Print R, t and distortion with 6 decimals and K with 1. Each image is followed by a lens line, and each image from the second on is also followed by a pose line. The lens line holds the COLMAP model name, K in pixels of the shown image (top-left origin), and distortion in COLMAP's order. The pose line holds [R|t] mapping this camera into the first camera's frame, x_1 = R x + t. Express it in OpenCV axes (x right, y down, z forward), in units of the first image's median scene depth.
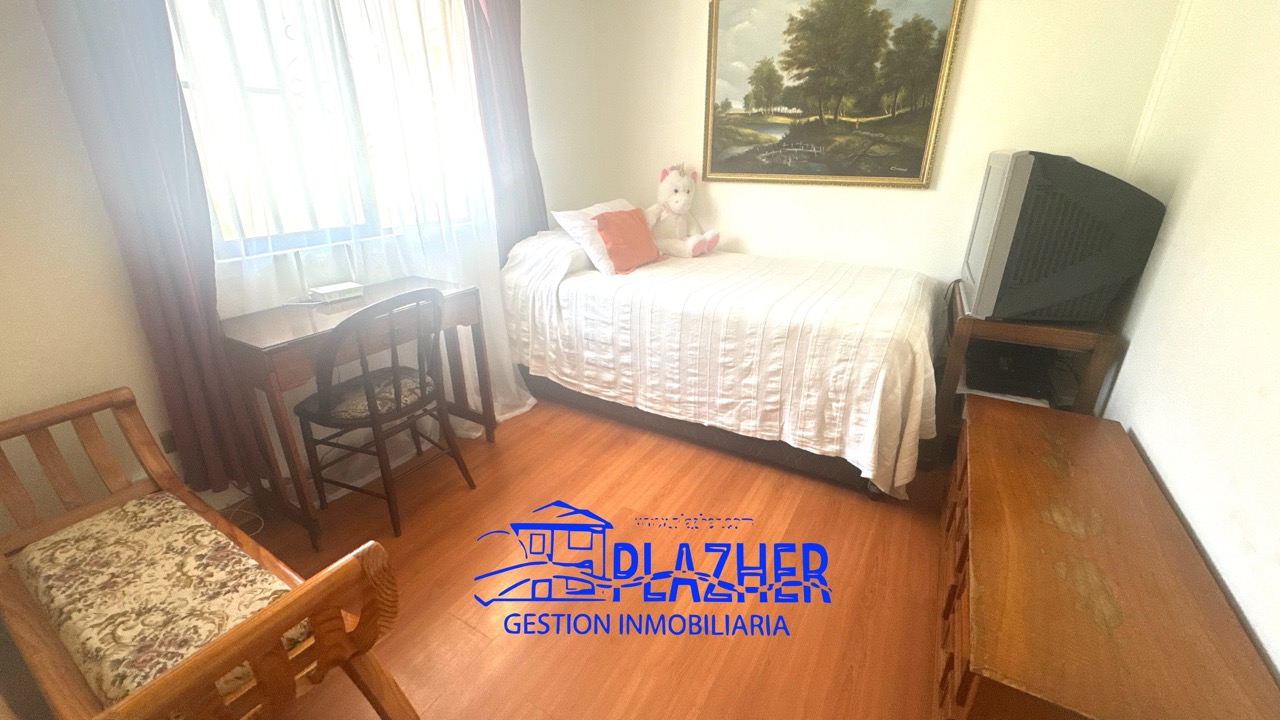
lens RADIAL K [[512.7, 0, 640.4], [0, 512.7, 362.9], [0, 0, 1]] dist [-0.004620, 0.000555]
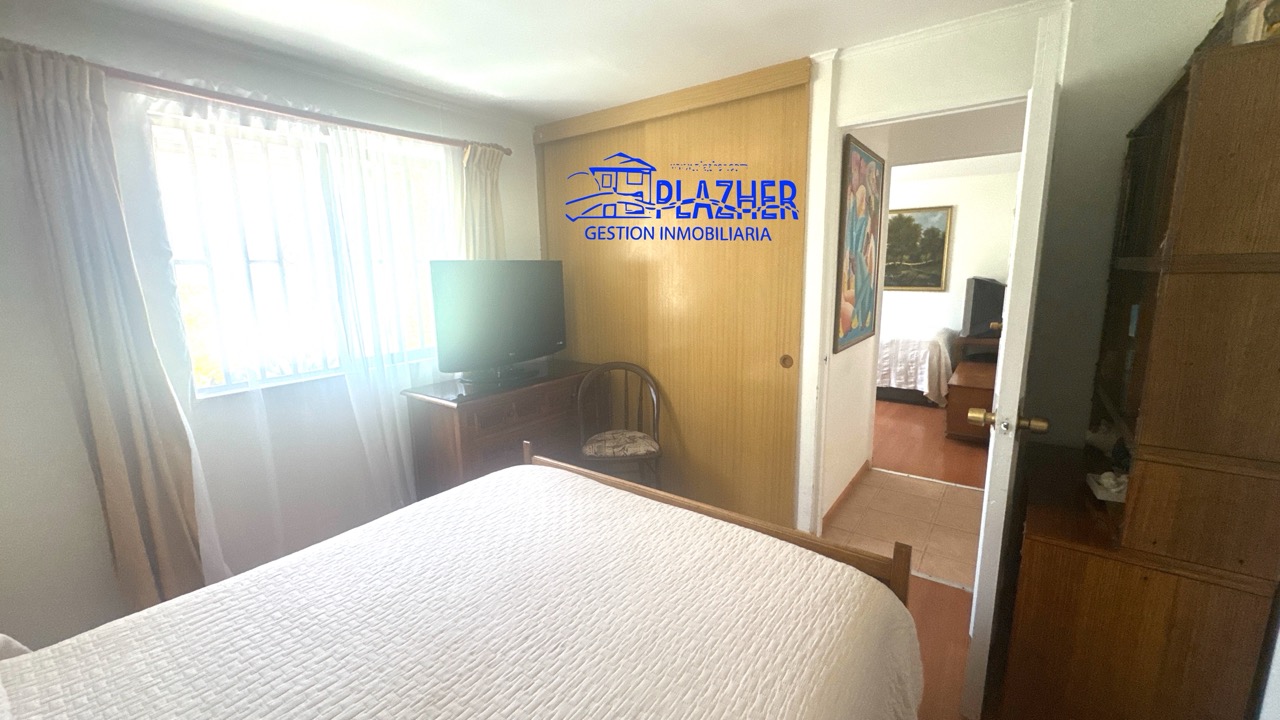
lens RADIAL K [[512.7, 0, 637.0], [0, 512.7, 358.5], [0, 0, 1]] dist [-0.004620, 0.000555]
pose [[0.994512, 0.007792, -0.104329, -0.736500], [-0.029348, 0.977962, -0.206712, 0.602416], [0.100419, 0.208640, 0.972824, -1.686533]]
